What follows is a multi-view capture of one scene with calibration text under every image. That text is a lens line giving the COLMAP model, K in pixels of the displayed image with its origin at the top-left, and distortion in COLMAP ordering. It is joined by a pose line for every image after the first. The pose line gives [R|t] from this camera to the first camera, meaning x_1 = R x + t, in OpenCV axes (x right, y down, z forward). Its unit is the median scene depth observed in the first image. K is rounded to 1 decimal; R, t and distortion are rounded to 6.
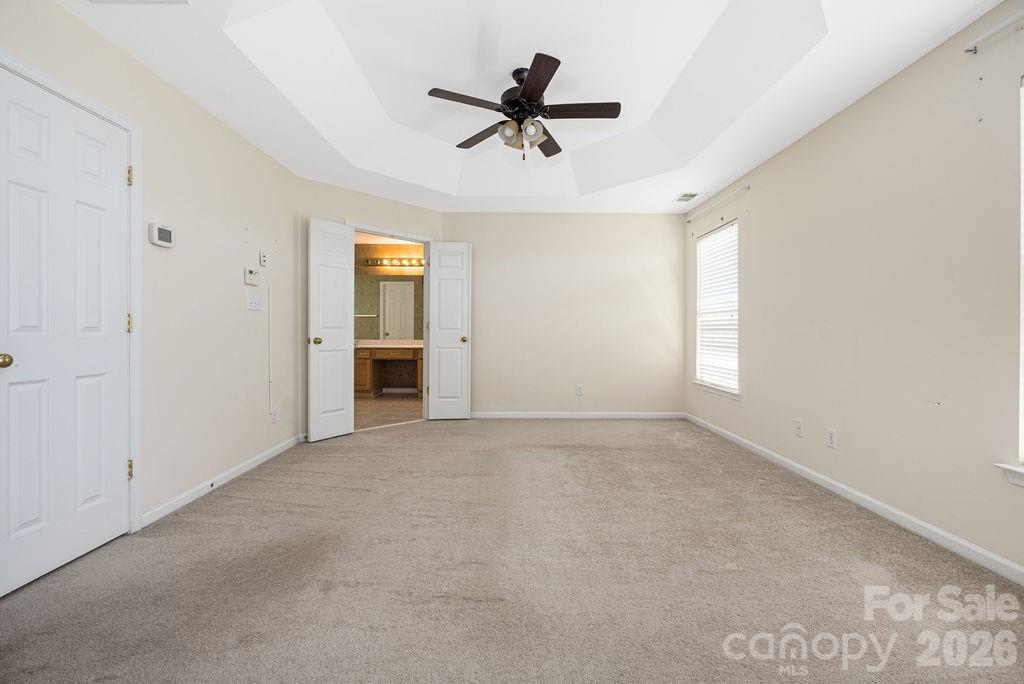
lens RADIAL K [[422.7, 0, 510.5], [0, 422.7, 332.9], [0, 0, 1]] dist [-0.000040, 0.000022]
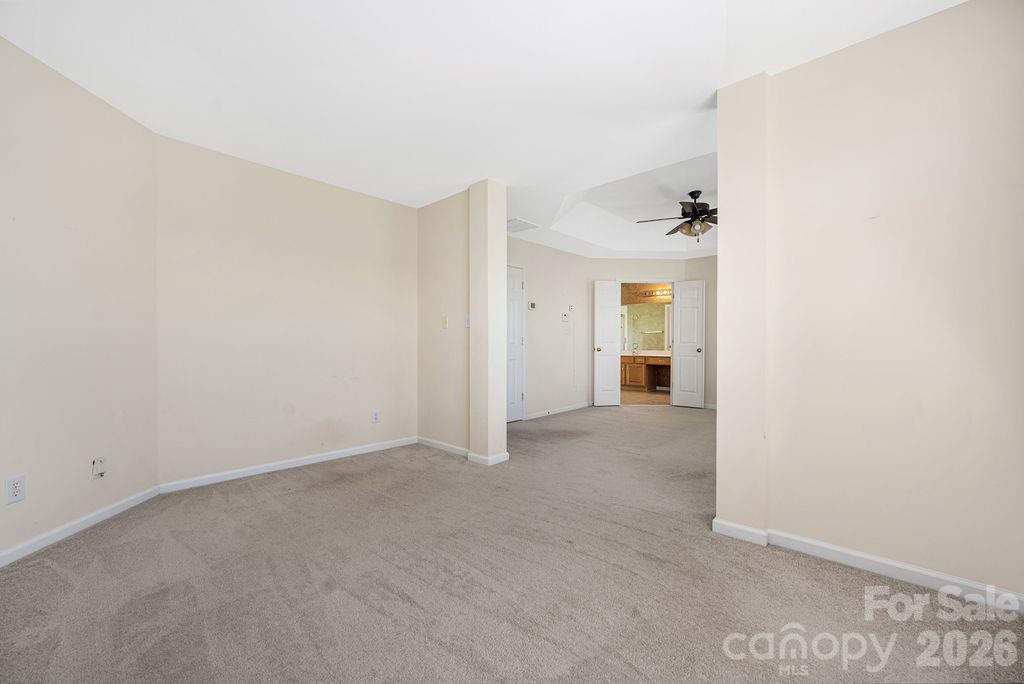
lens RADIAL K [[411.6, 0, 510.6], [0, 411.6, 343.3], [0, 0, 1]] dist [-0.003618, -0.000111]
pose [[0.743690, 0.000759, -0.668525, 0.363364], [-0.004413, 0.999983, -0.003773, 0.000390], [0.668511, 0.005756, 0.743680, -0.458387]]
